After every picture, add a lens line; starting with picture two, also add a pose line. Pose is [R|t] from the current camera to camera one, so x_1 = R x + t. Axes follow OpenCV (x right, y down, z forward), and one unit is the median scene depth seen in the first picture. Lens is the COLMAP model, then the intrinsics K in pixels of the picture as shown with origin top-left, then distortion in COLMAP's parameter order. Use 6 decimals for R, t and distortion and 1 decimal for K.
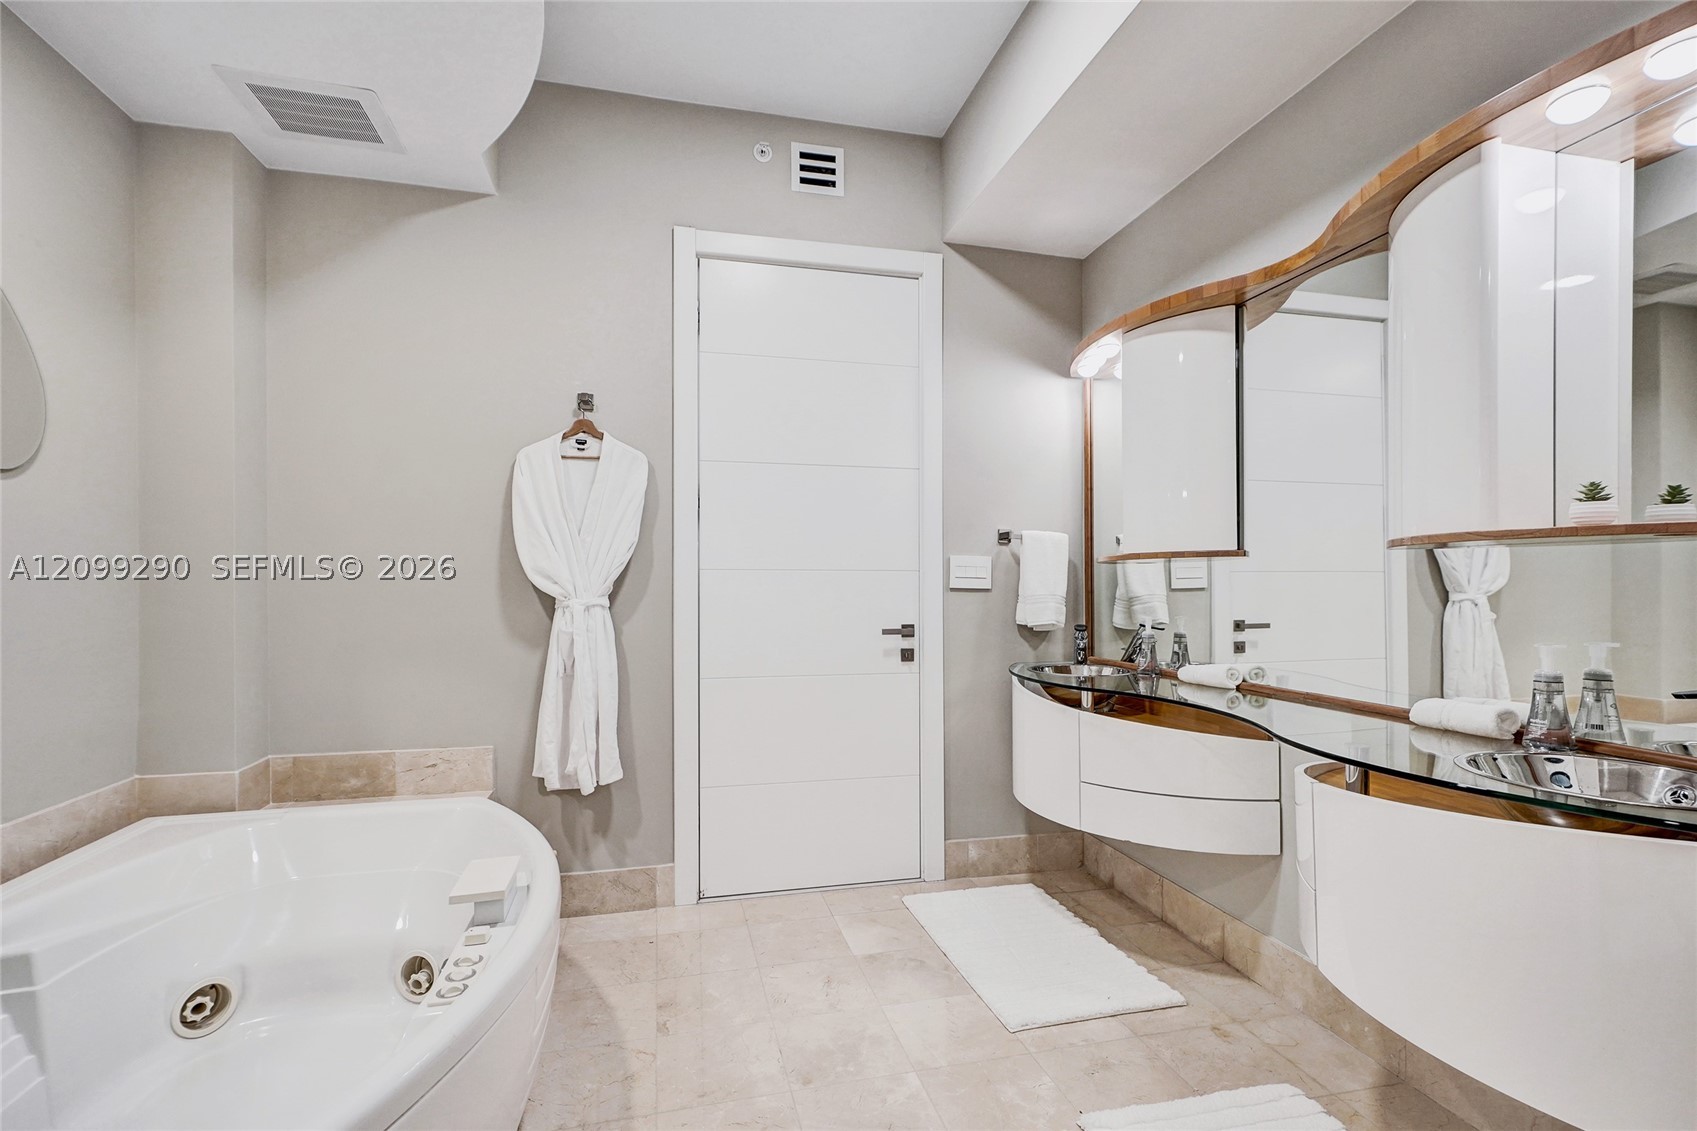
lens RADIAL K [[794.1, 0, 849.5], [0, 794.1, 576.5], [0, 0, 1]] dist [-0.002307, 0.007228]
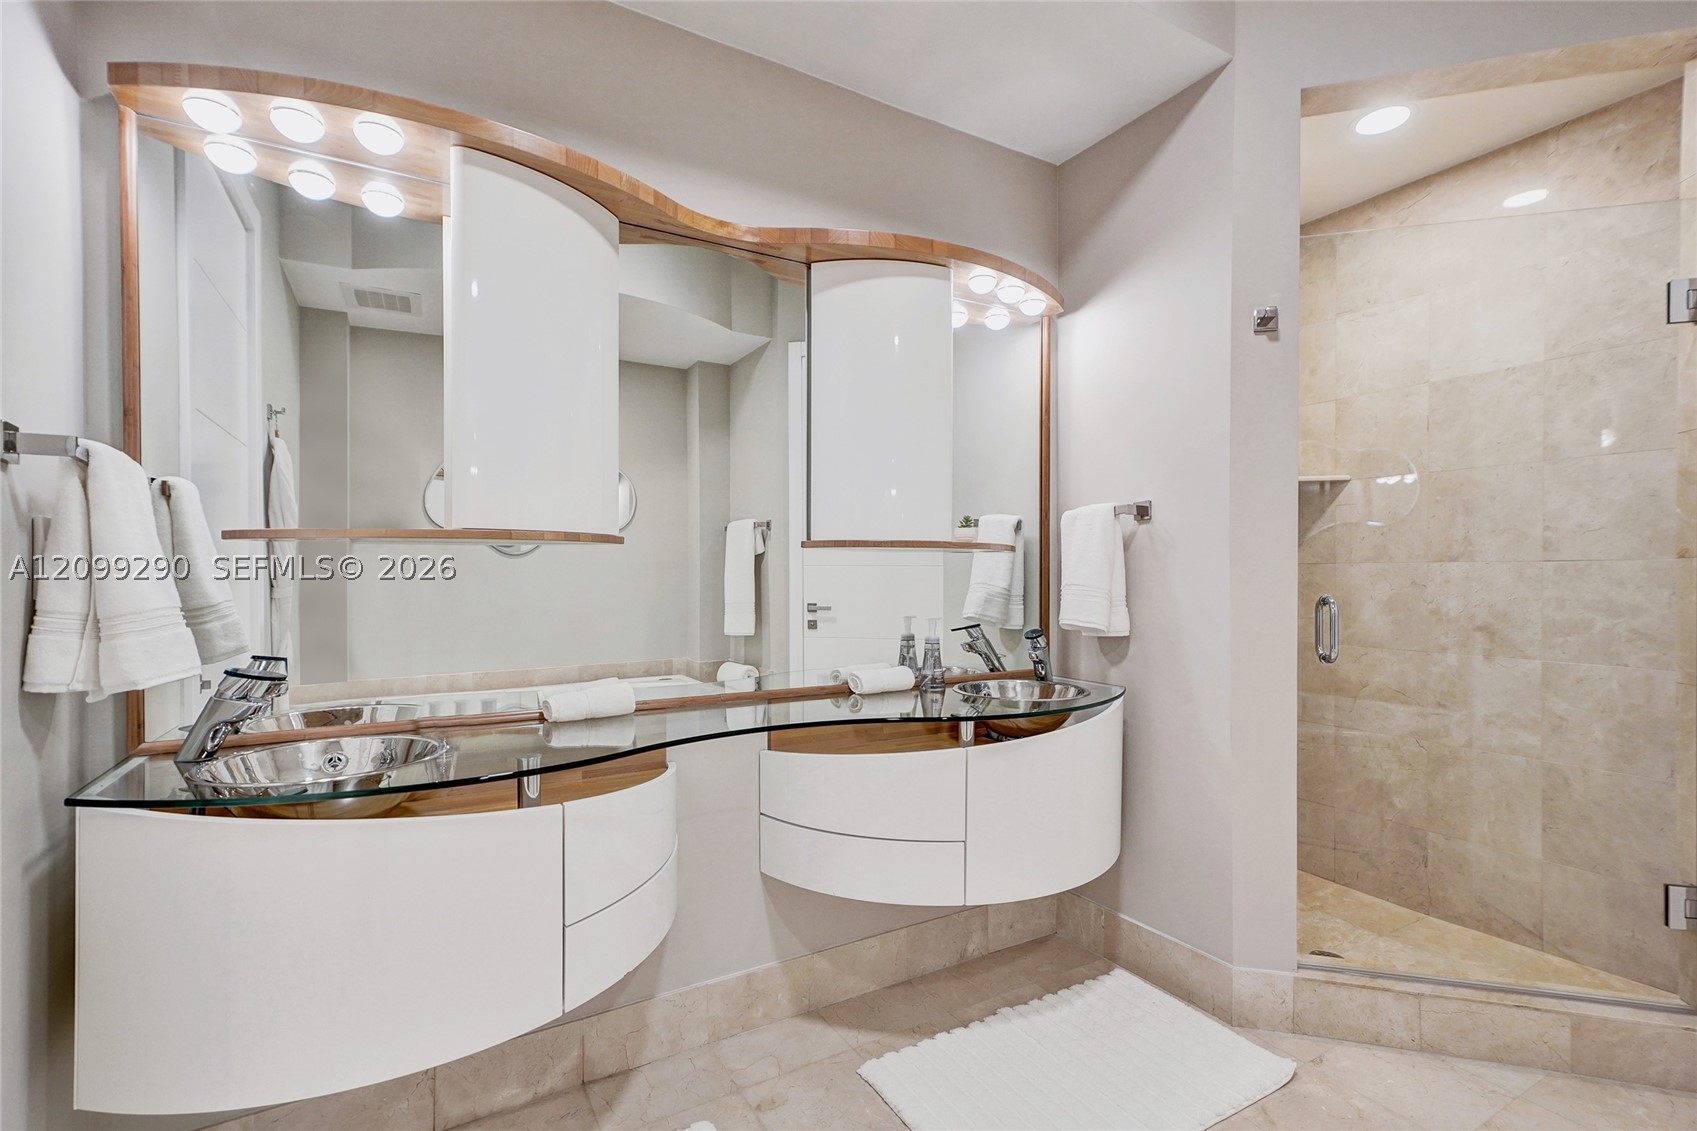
lens RADIAL K [[794.1, 0, 849.5], [0, 794.1, 576.5], [0, 0, 1]] dist [-0.002307, 0.007228]
pose [[-0.285230, -0.012045, 0.958384, -0.354949], [-0.005450, 0.999925, 0.010945, -0.001185], [-0.958444, -0.002102, -0.285274, 1.125252]]
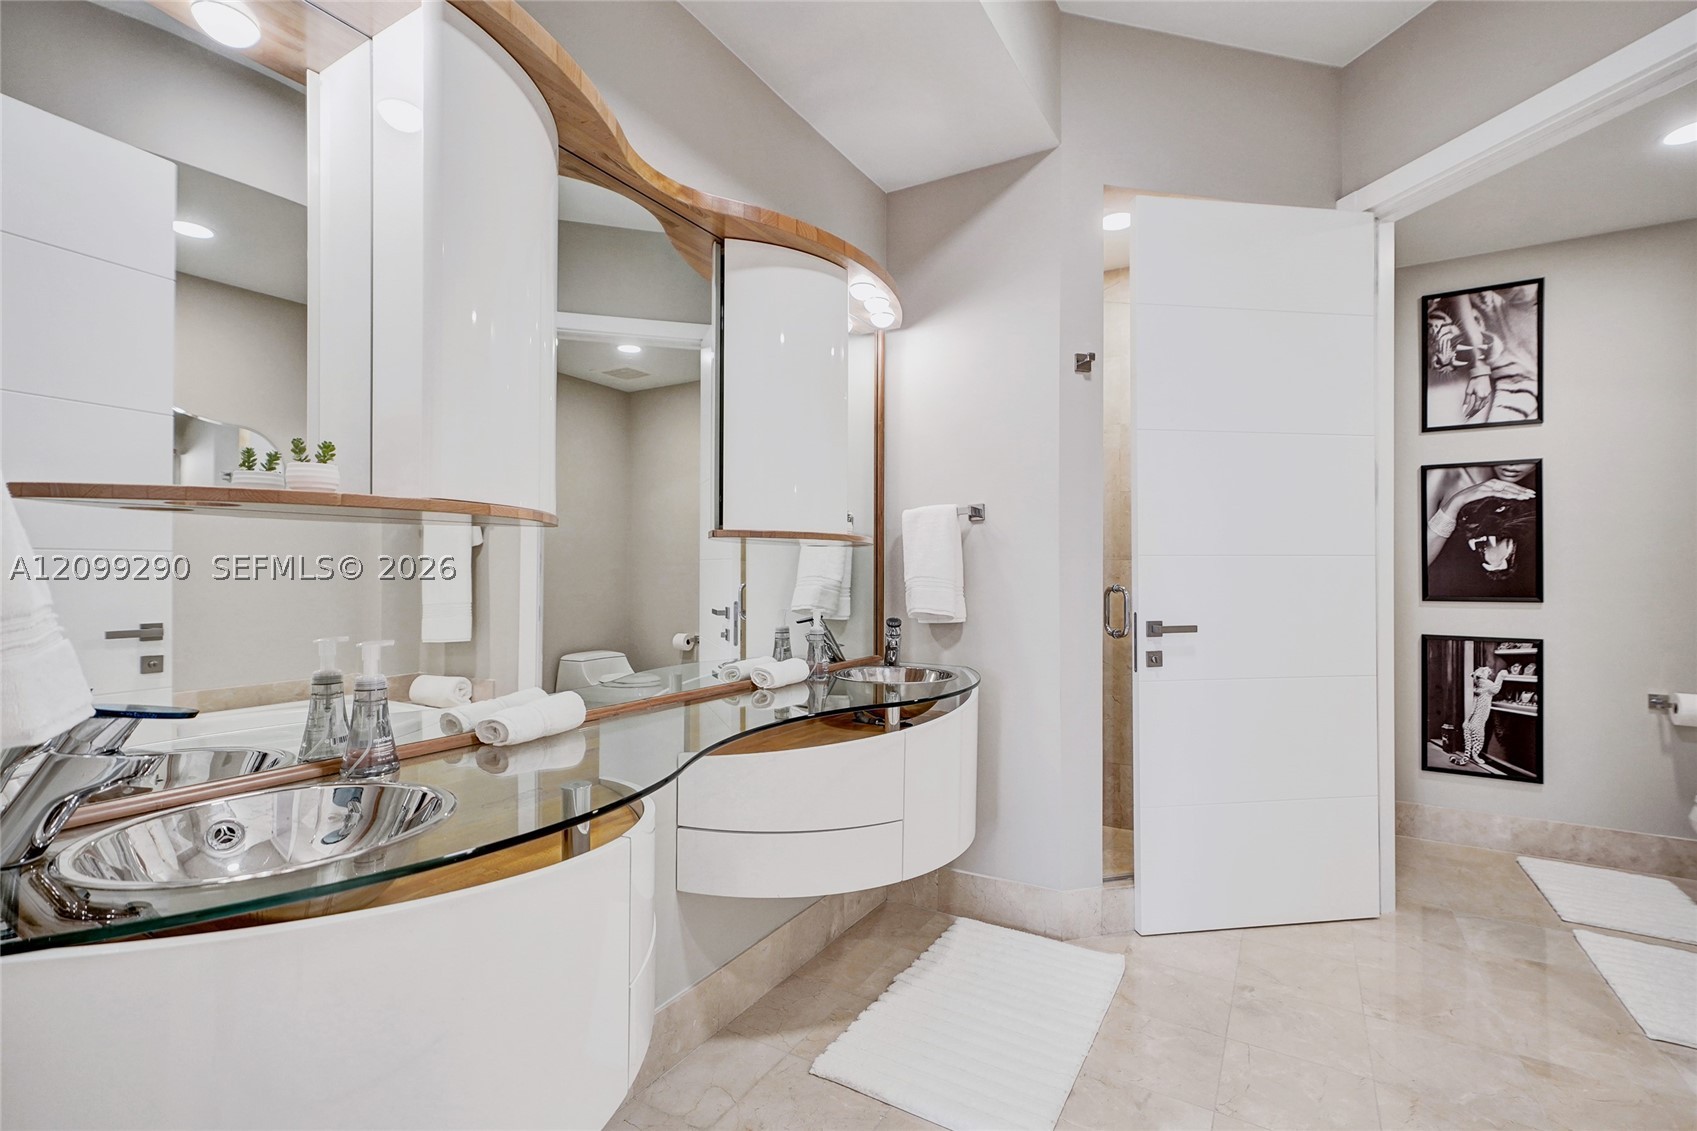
lens RADIAL K [[782.9, 0, 845.4], [0, 782.9, 568.5], [0, 0, 1]] dist [-0.000423, 0.009421]
pose [[-0.718479, -0.005224, 0.695529, -0.138306], [-0.009539, 0.999952, -0.002344, 0.011622], [-0.695483, -0.008319, -0.718494, 1.453776]]
